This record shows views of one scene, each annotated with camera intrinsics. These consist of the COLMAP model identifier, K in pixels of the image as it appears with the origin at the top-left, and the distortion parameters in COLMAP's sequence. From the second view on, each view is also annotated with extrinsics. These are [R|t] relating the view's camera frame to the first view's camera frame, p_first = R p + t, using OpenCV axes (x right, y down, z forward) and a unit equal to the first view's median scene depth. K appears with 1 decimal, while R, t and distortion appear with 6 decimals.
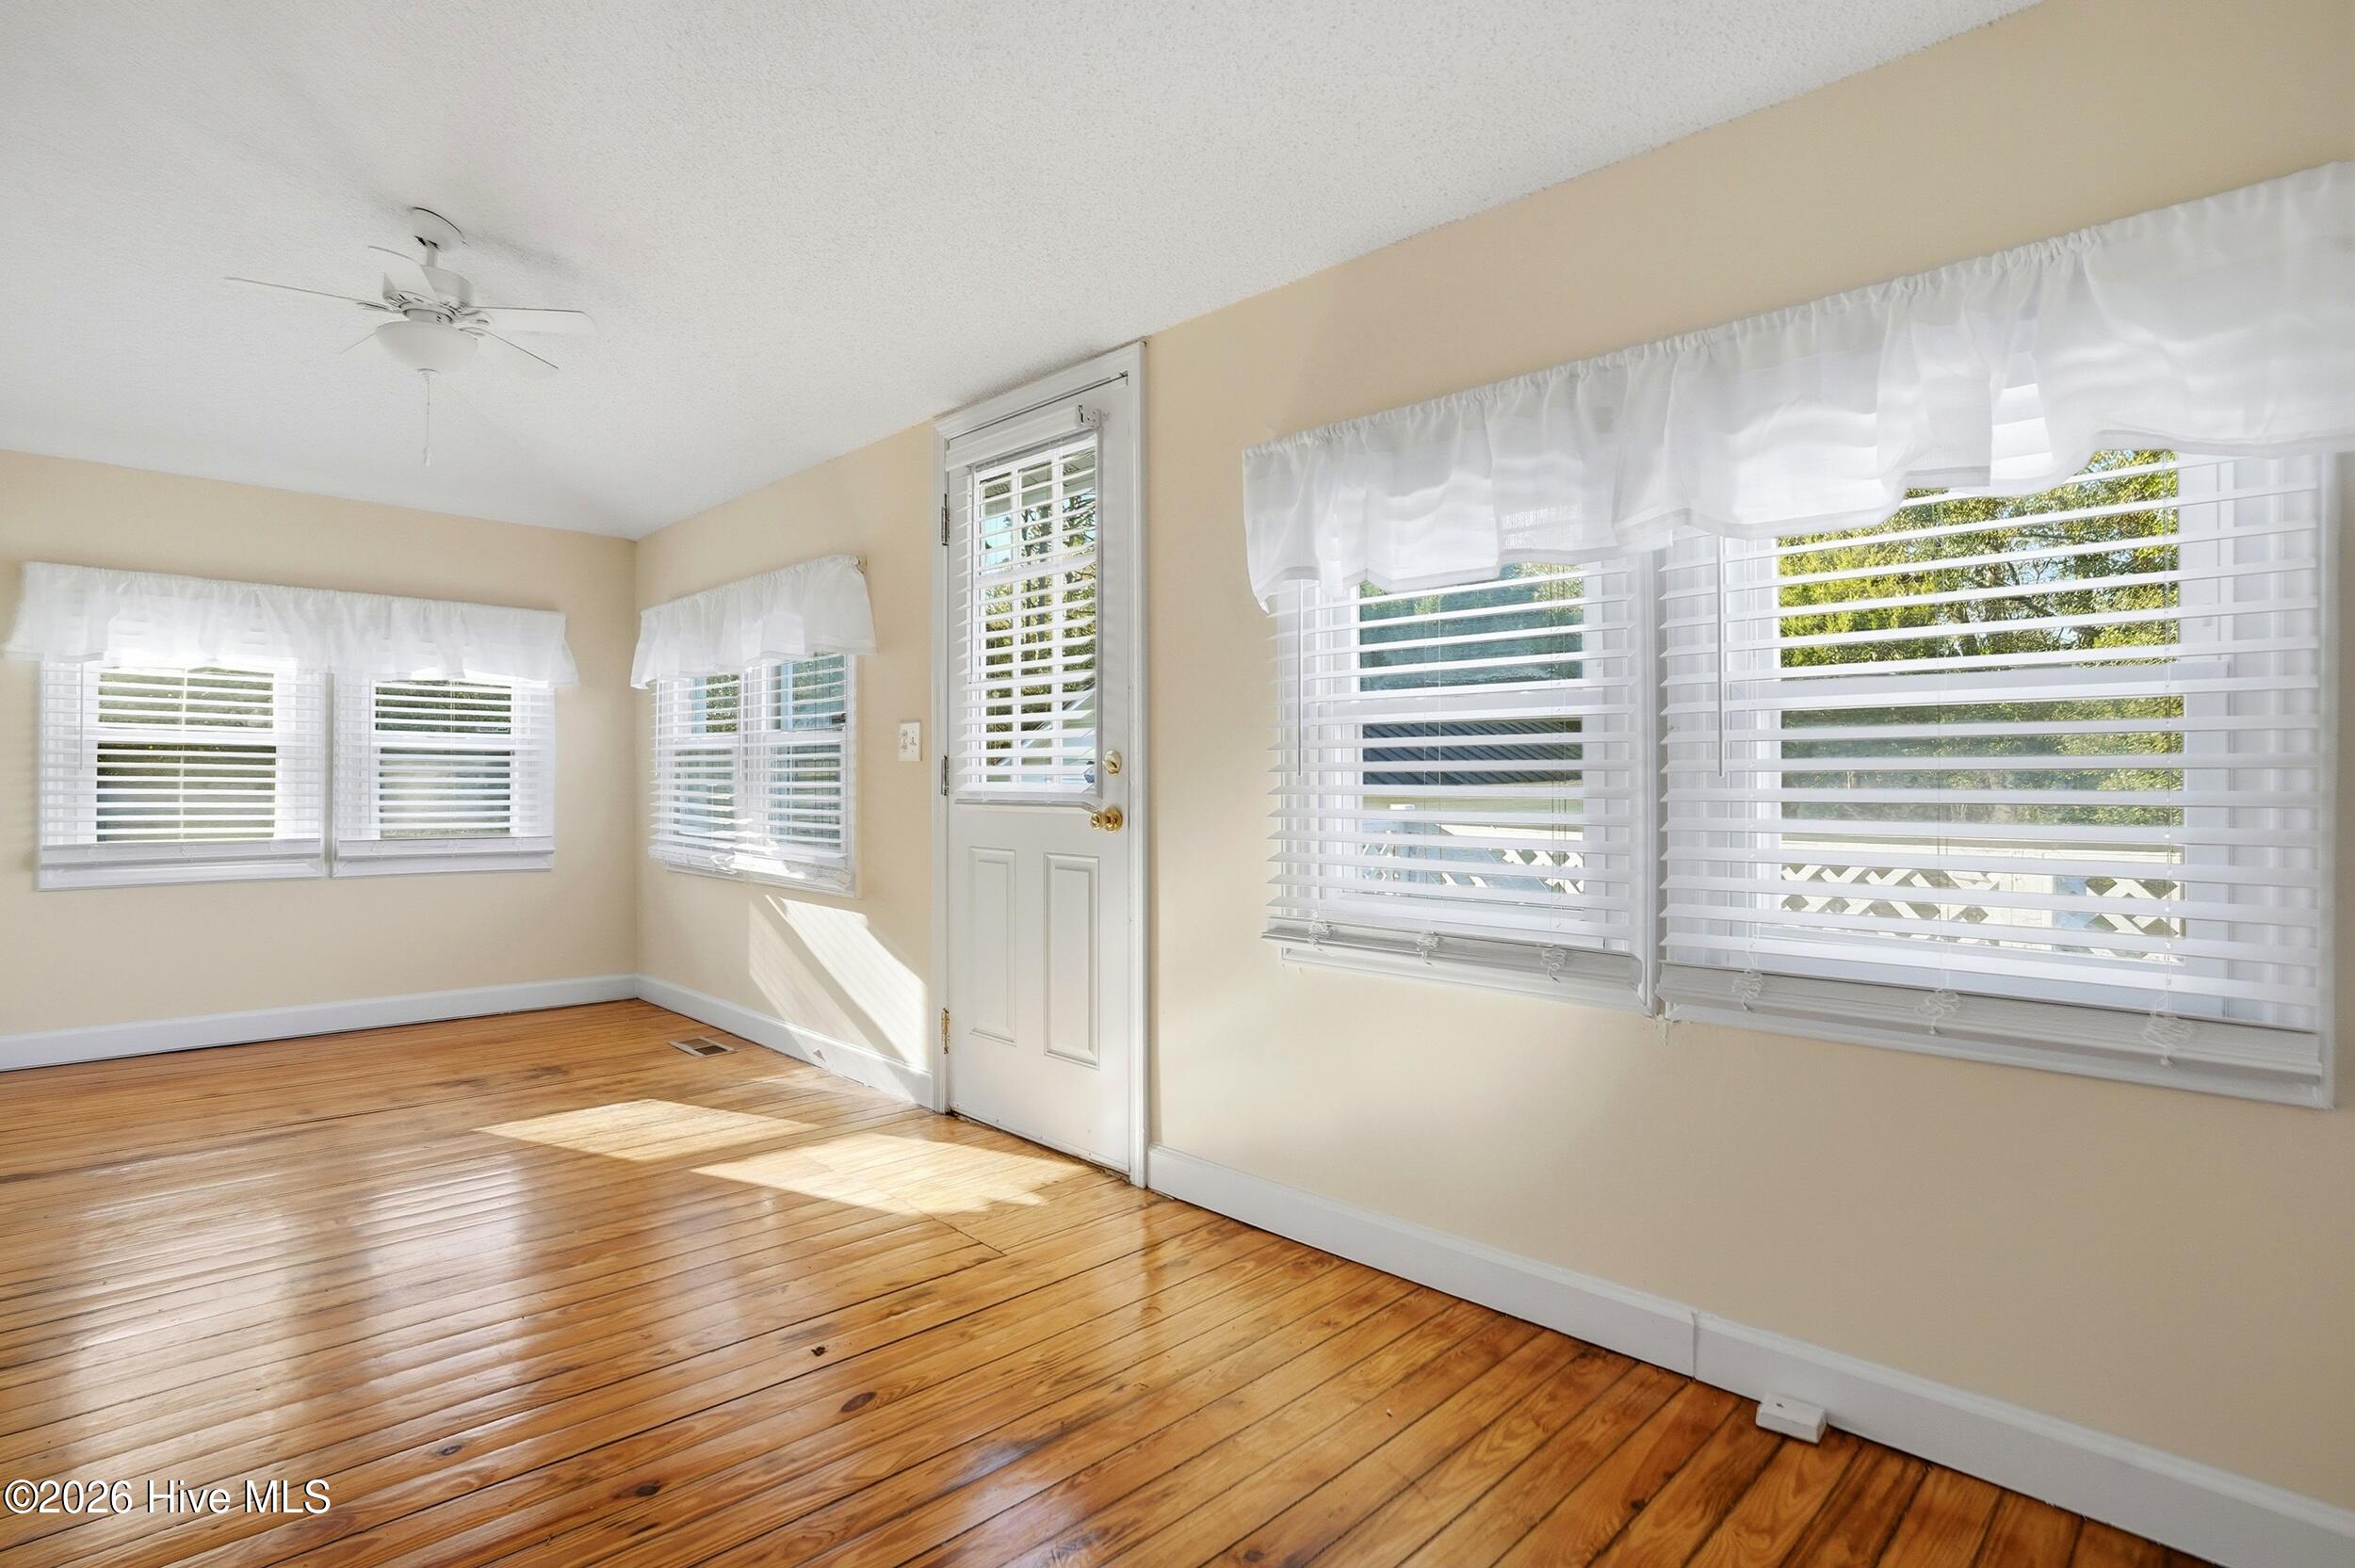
lens RADIAL K [[1183.6, 0, 1164.8], [0, 1183.6, 786.5], [0, 0, 1]] dist [-0.070203, 0.028170]
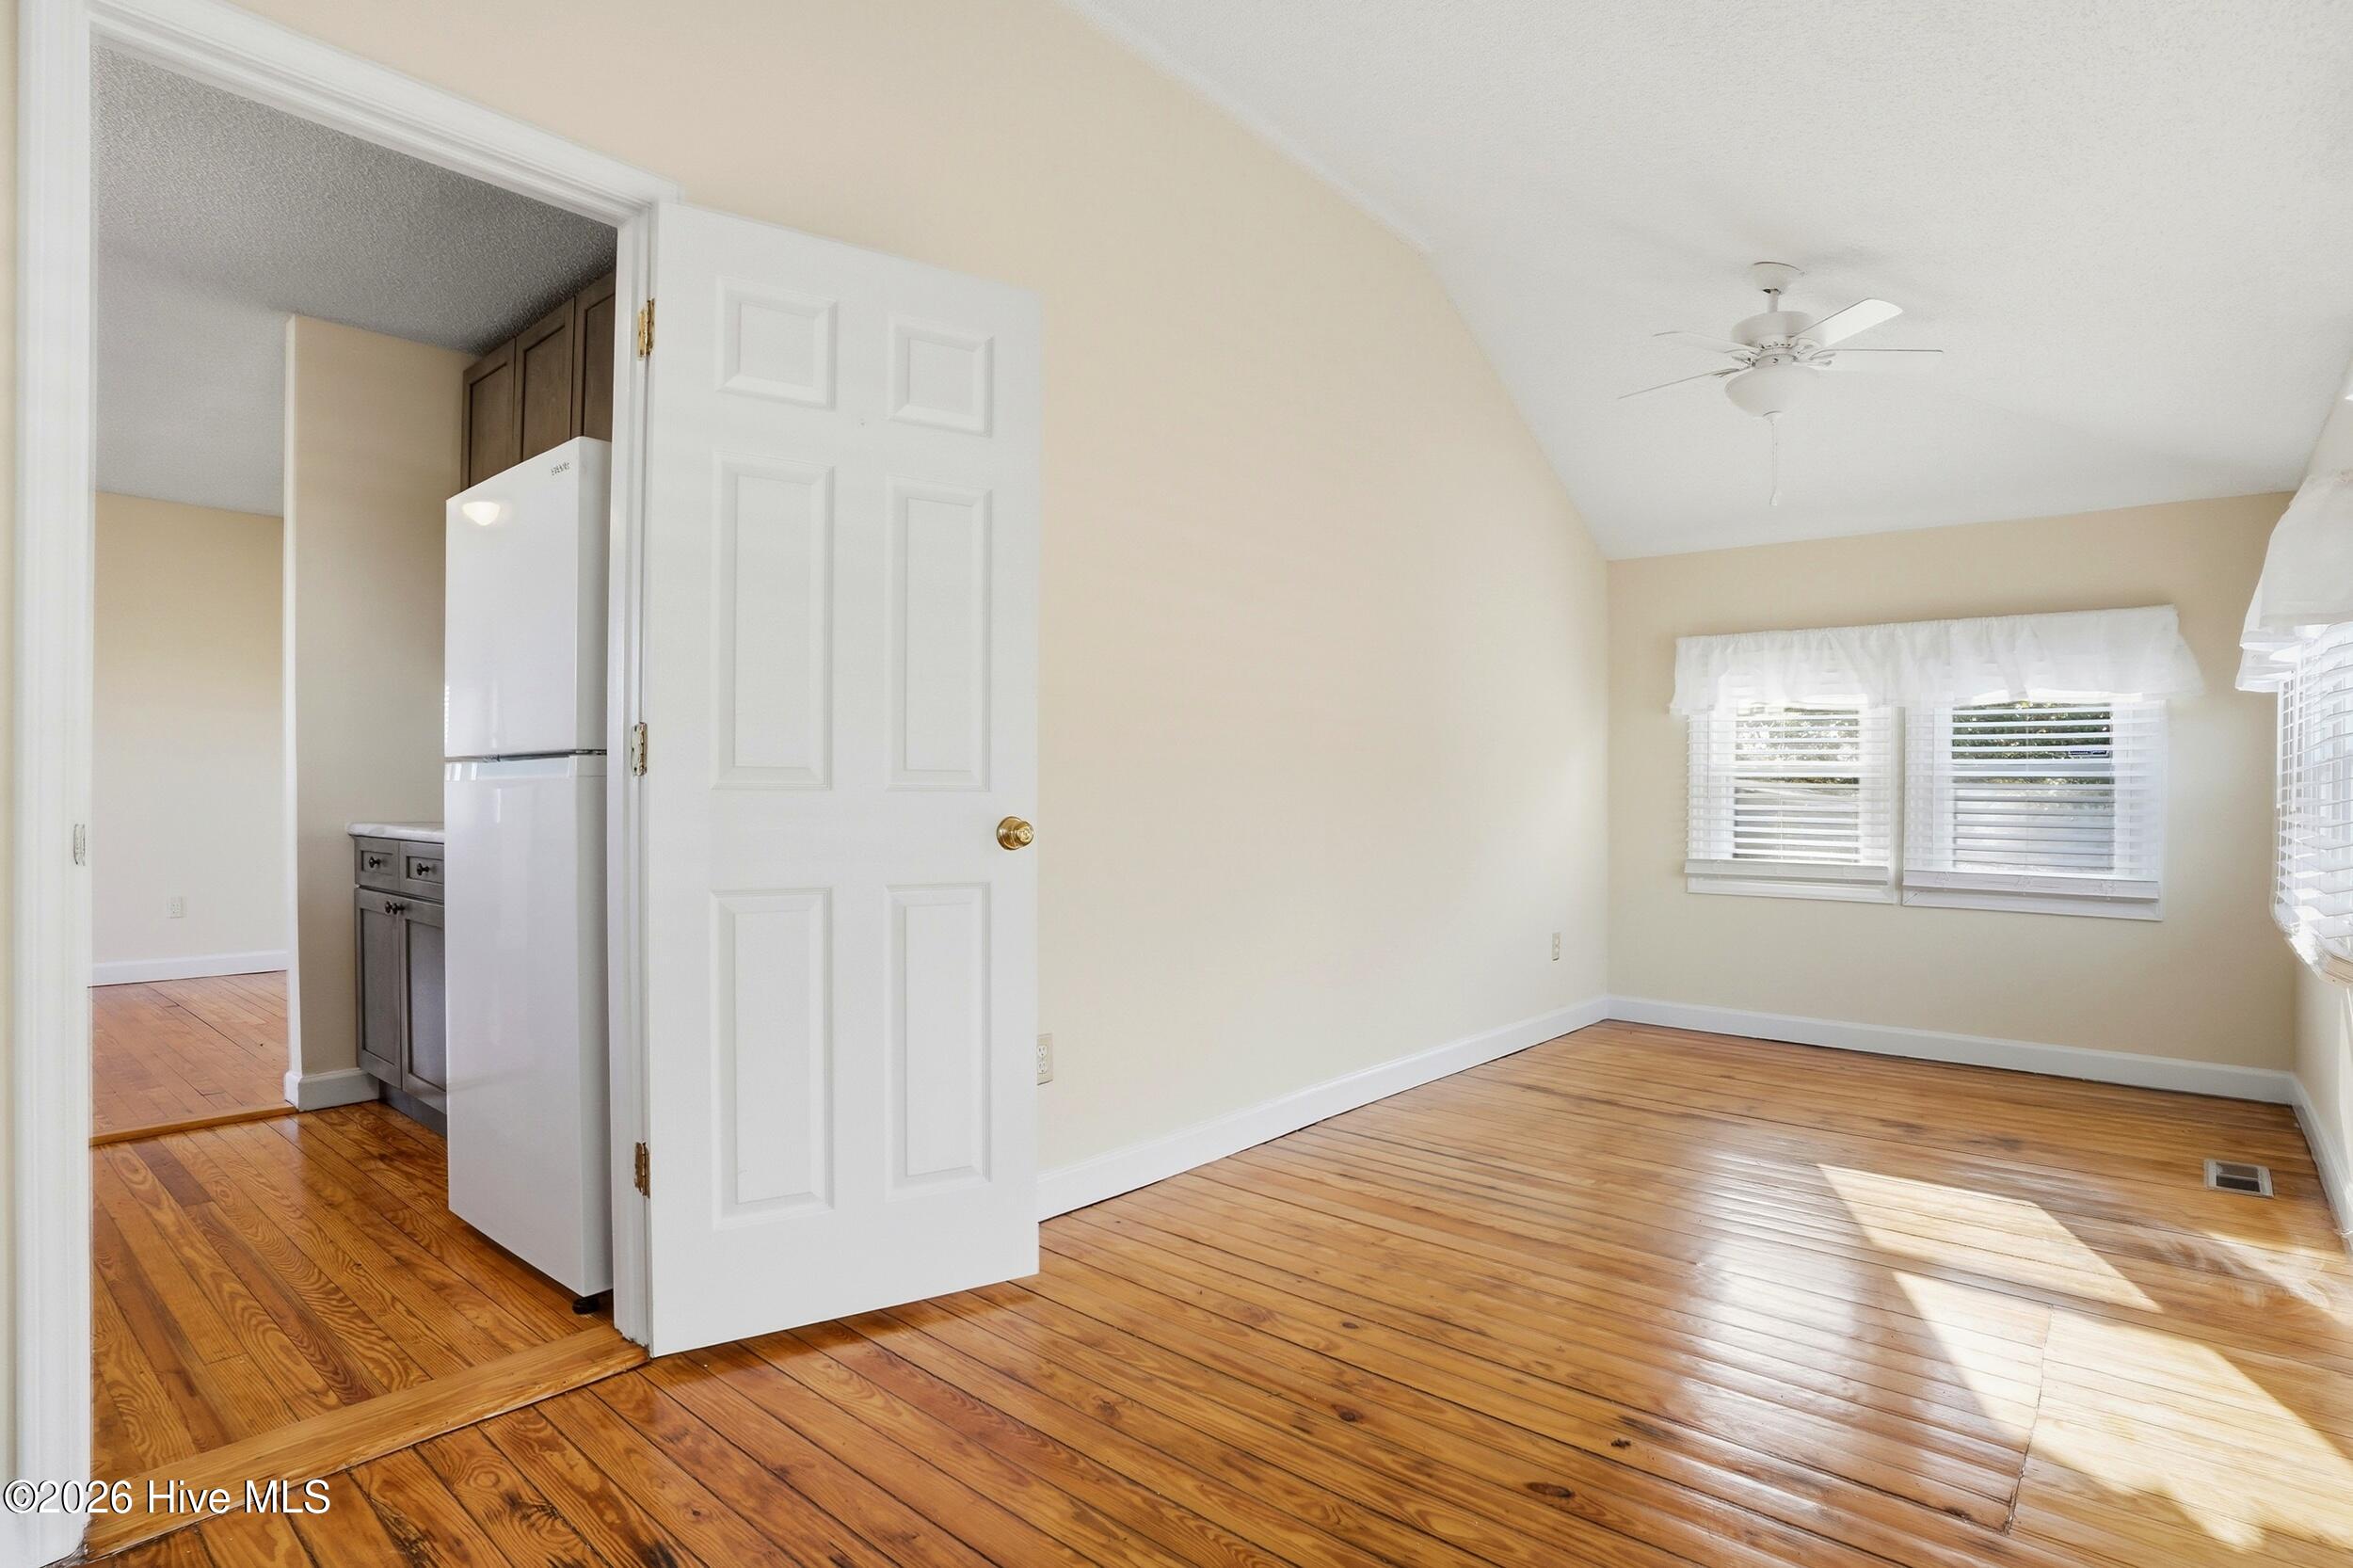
lens RADIAL K [[1203.8, 0, 1122.0], [0, 1203.8, 788.7], [0, 0, 1]] dist [-0.074091, 0.032228]
pose [[0.062618, -0.008471, -0.998002, 0.281375], [-0.017300, 0.999805, -0.009572, -0.002517], [0.997888, 0.017865, 0.062459, 0.263469]]
